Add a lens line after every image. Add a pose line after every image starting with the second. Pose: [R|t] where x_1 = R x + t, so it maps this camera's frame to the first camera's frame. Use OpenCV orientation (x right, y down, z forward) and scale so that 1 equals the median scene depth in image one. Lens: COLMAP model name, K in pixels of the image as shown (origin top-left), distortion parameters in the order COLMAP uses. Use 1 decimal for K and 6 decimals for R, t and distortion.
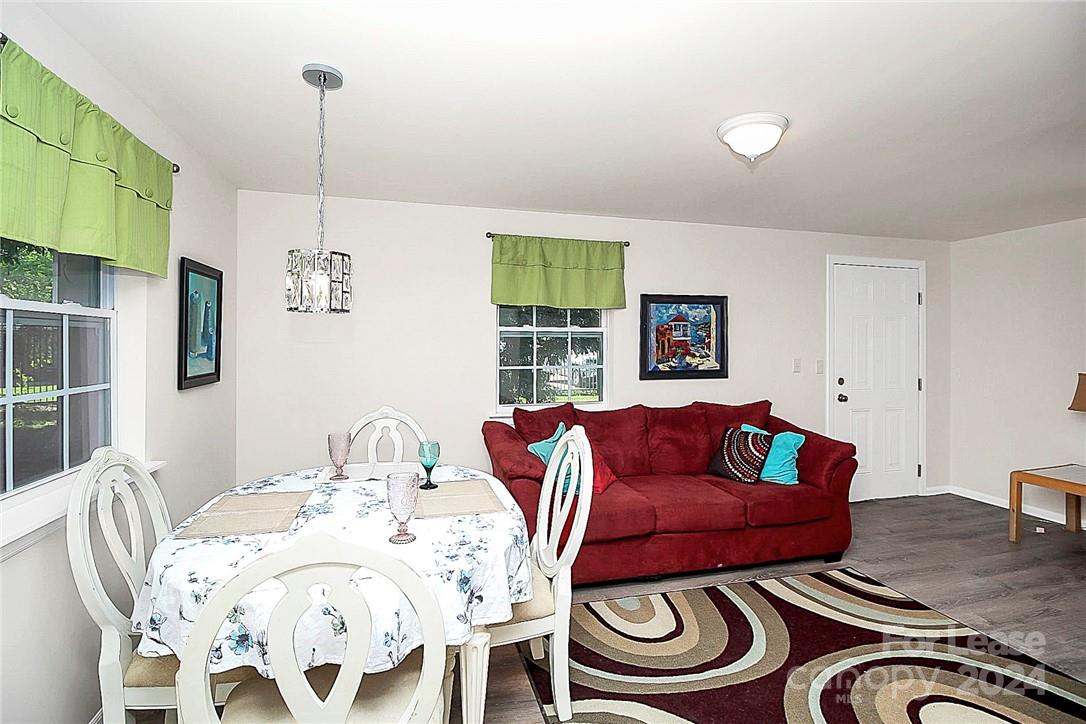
lens RADIAL K [[504.7, 0, 544.0], [0, 504.7, 349.0], [0, 0, 1]] dist [0.000710, -0.013185]
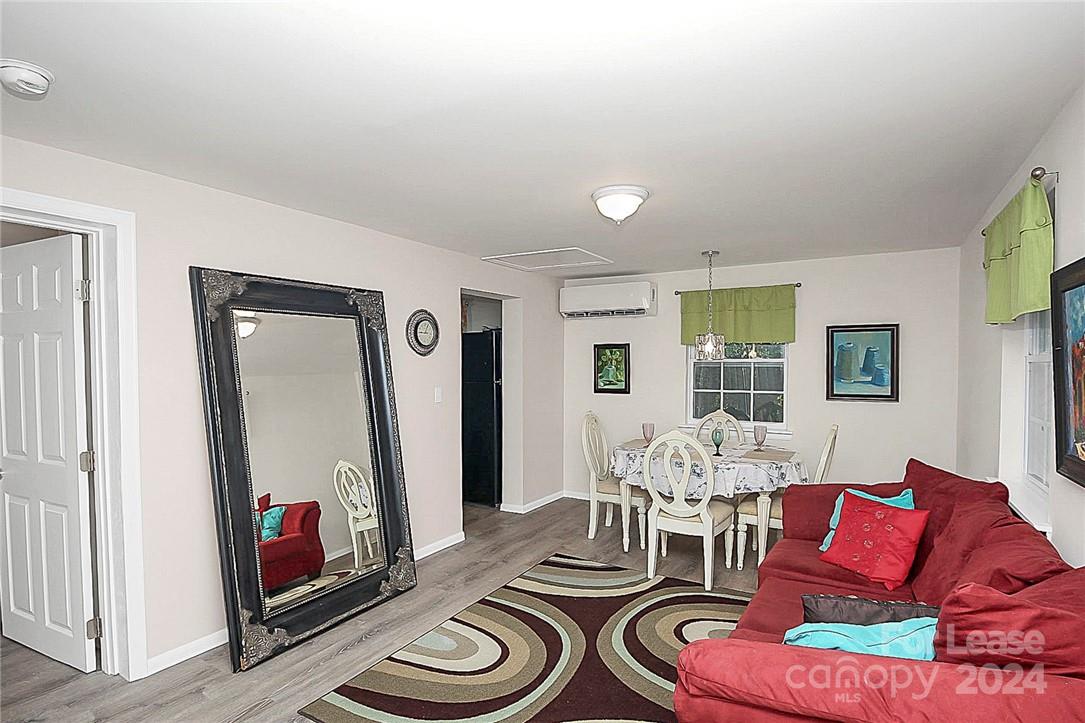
lens RADIAL K [[530.1, 0, 545.1], [0, 530.1, 375.5], [0, 0, 1]] dist [-0.001807, -0.016835]
pose [[-0.681808, 0.016355, -0.731348, 0.840870], [-0.007647, 0.999536, 0.029482, -0.034308], [0.731491, 0.025693, -0.681367, 0.975438]]
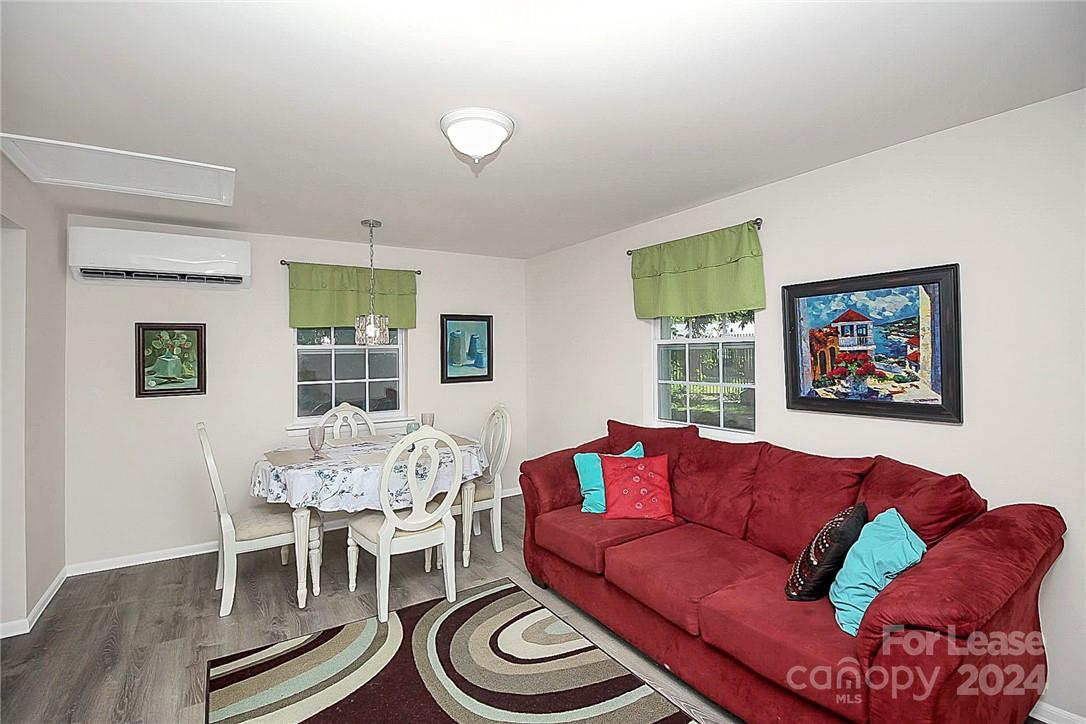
lens RADIAL K [[504.7, 0, 544.0], [0, 504.7, 349.0], [0, 0, 1]] dist [0.000710, -0.013185]
pose [[0.324208, -0.012461, -0.945904, 0.766947], [0.006427, 0.999919, -0.010970, -0.016356], [0.945964, -0.002523, 0.324262, 0.469784]]
